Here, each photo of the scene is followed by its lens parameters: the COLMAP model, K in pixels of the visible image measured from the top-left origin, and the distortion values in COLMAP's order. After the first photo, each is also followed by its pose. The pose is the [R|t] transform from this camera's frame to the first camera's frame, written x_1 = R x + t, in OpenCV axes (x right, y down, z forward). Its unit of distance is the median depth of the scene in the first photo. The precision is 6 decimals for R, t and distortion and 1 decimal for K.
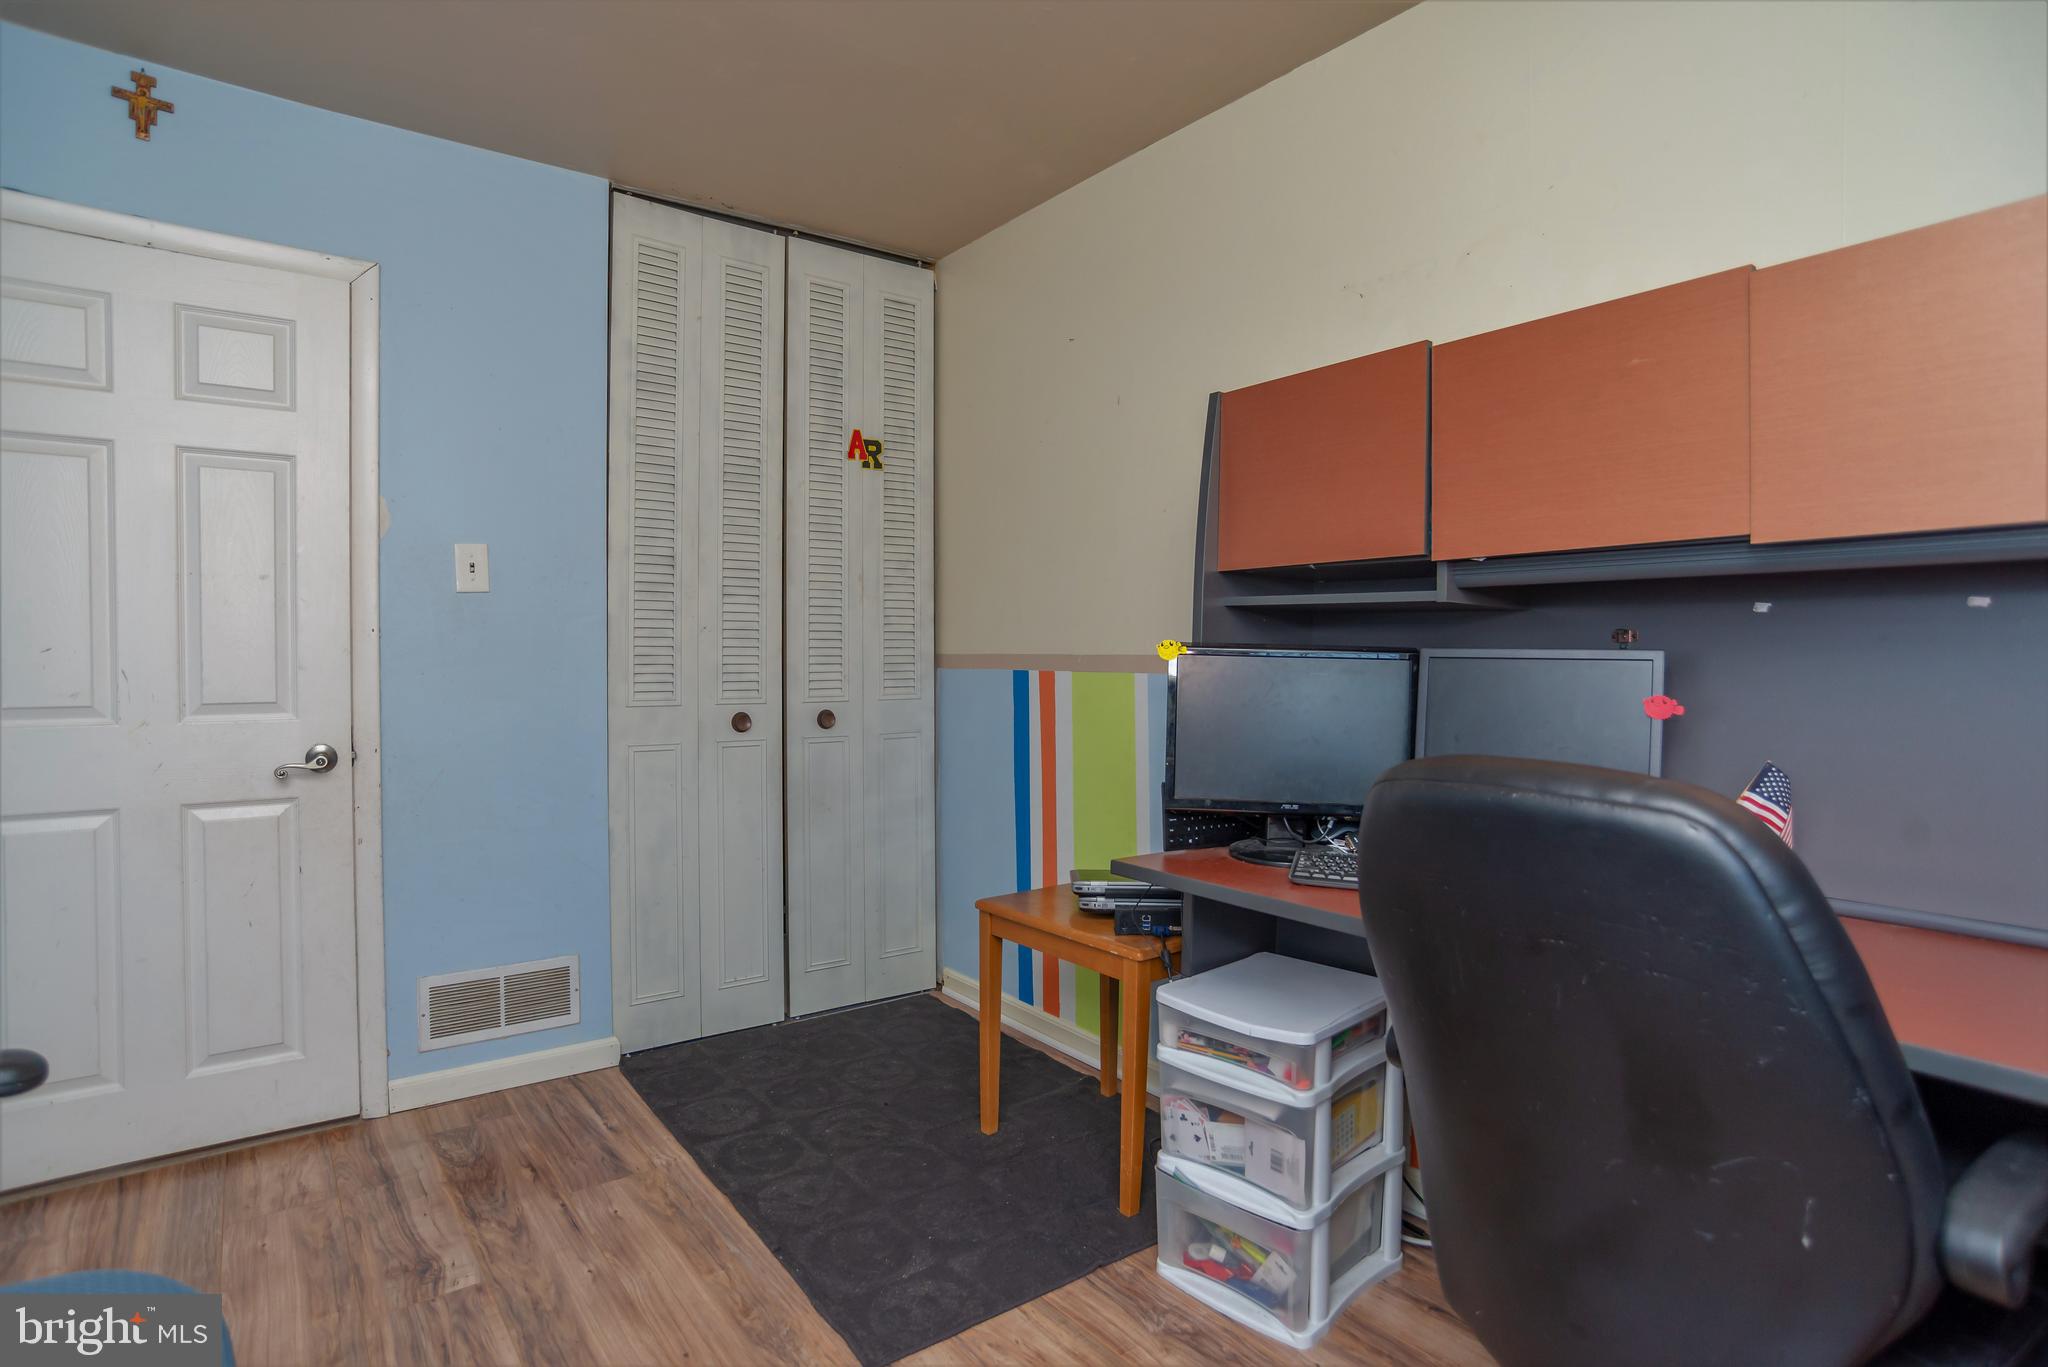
lens RADIAL K [[1053.7, 0, 998.6], [0, 1053.7, 670.9], [0, 0, 1]] dist [-0.103075, 0.055682]
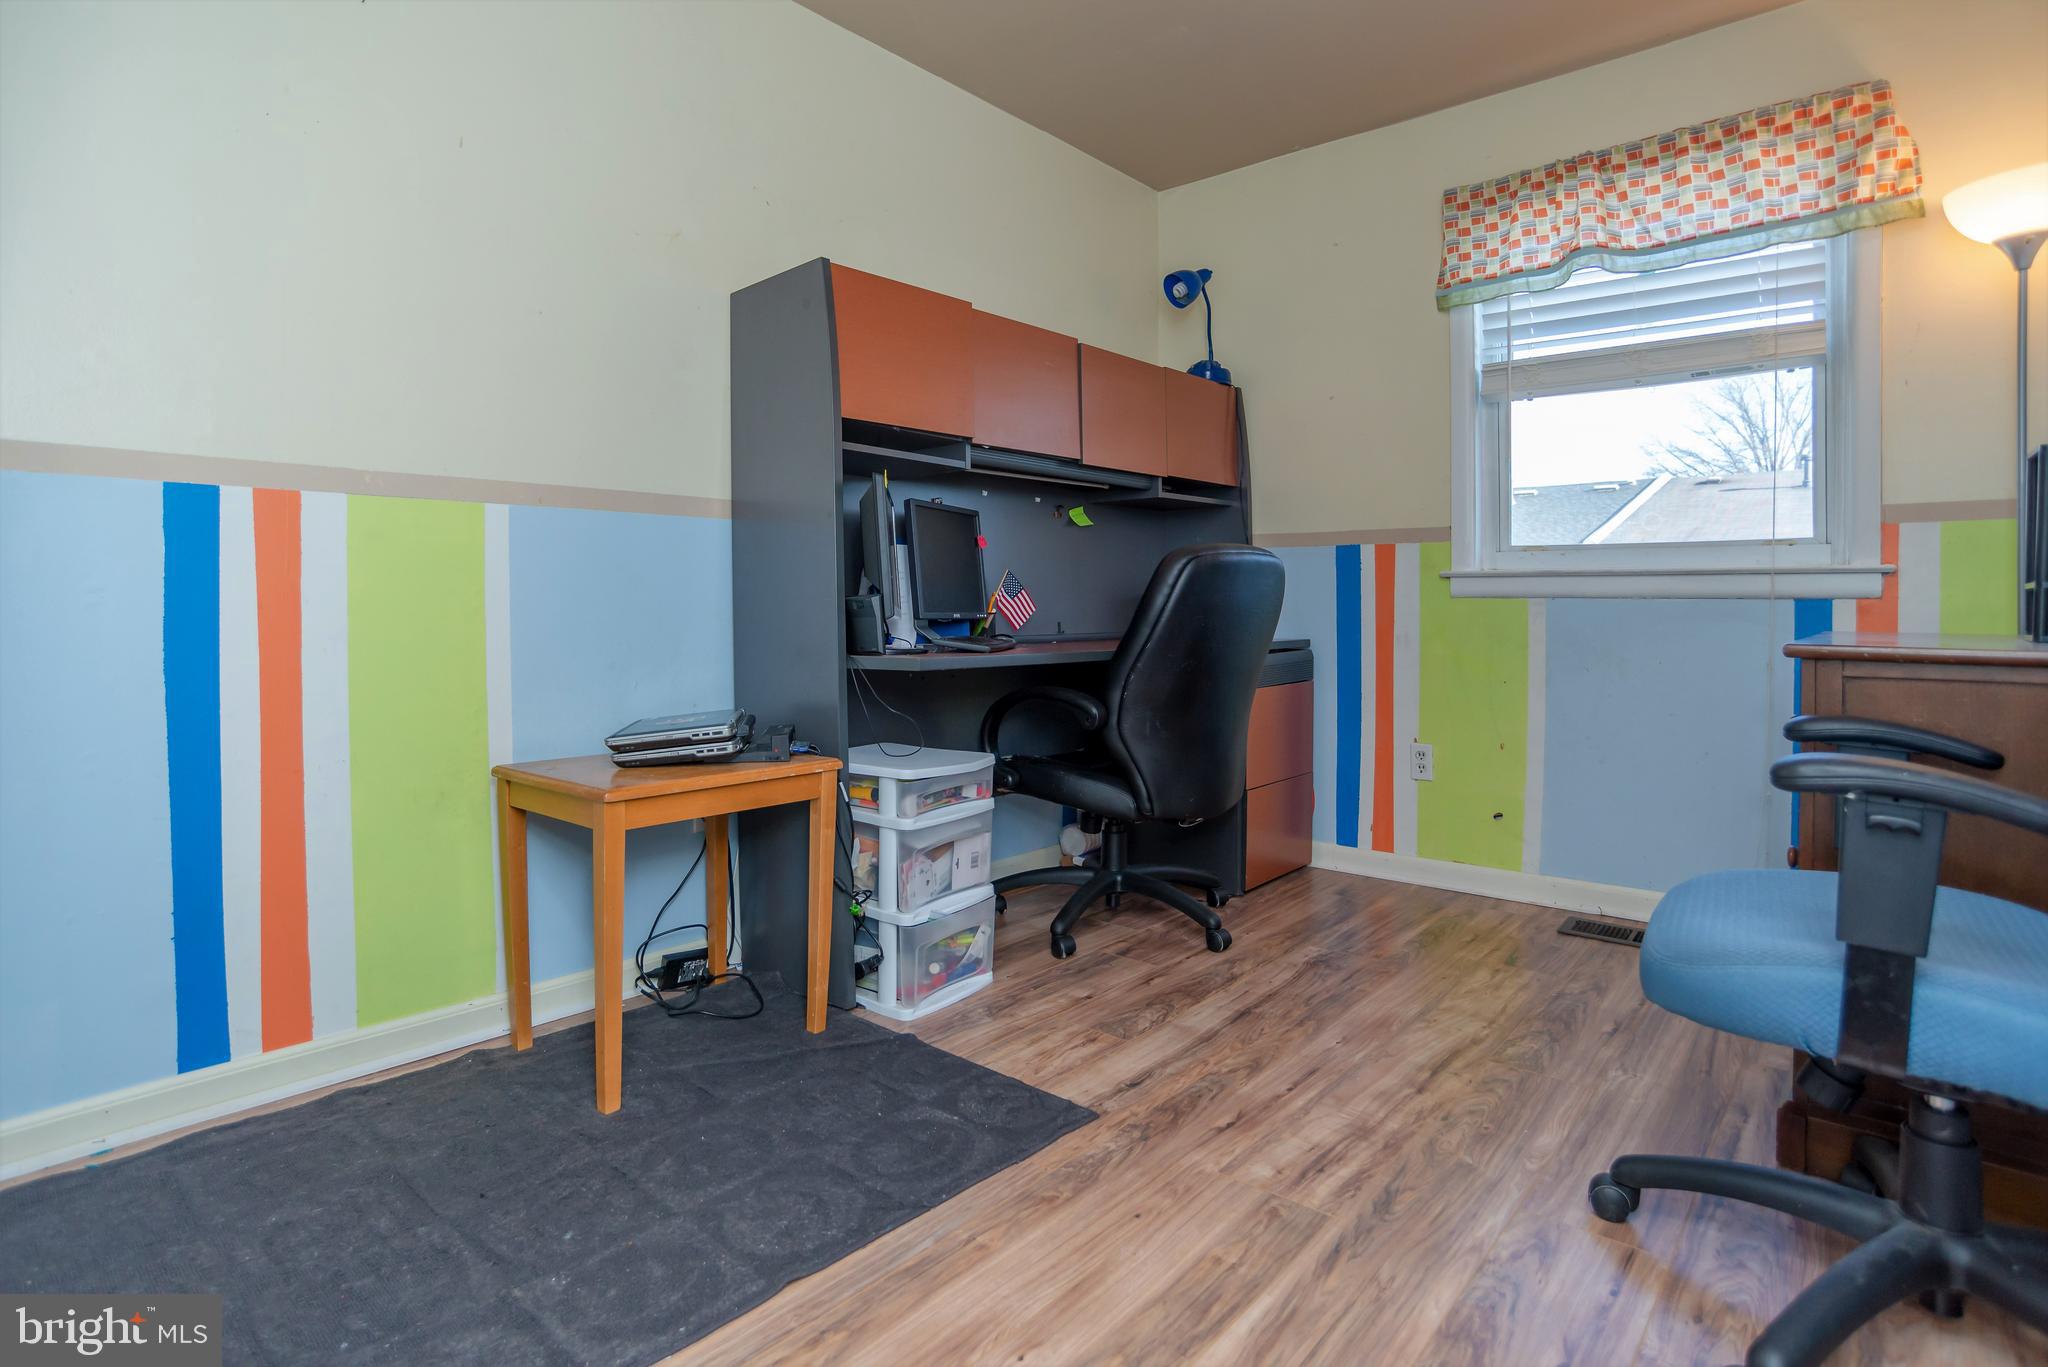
lens RADIAL K [[1085.3, 0, 1021.8], [0, 1085.3, 612.4], [0, 0, 1]] dist [-0.049889, 0.000387]
pose [[-0.228593, -0.009594, 0.973475, -1.084053], [0.019702, 0.999701, 0.014479, 0.116951], [-0.973323, 0.022489, -0.228336, 1.180434]]
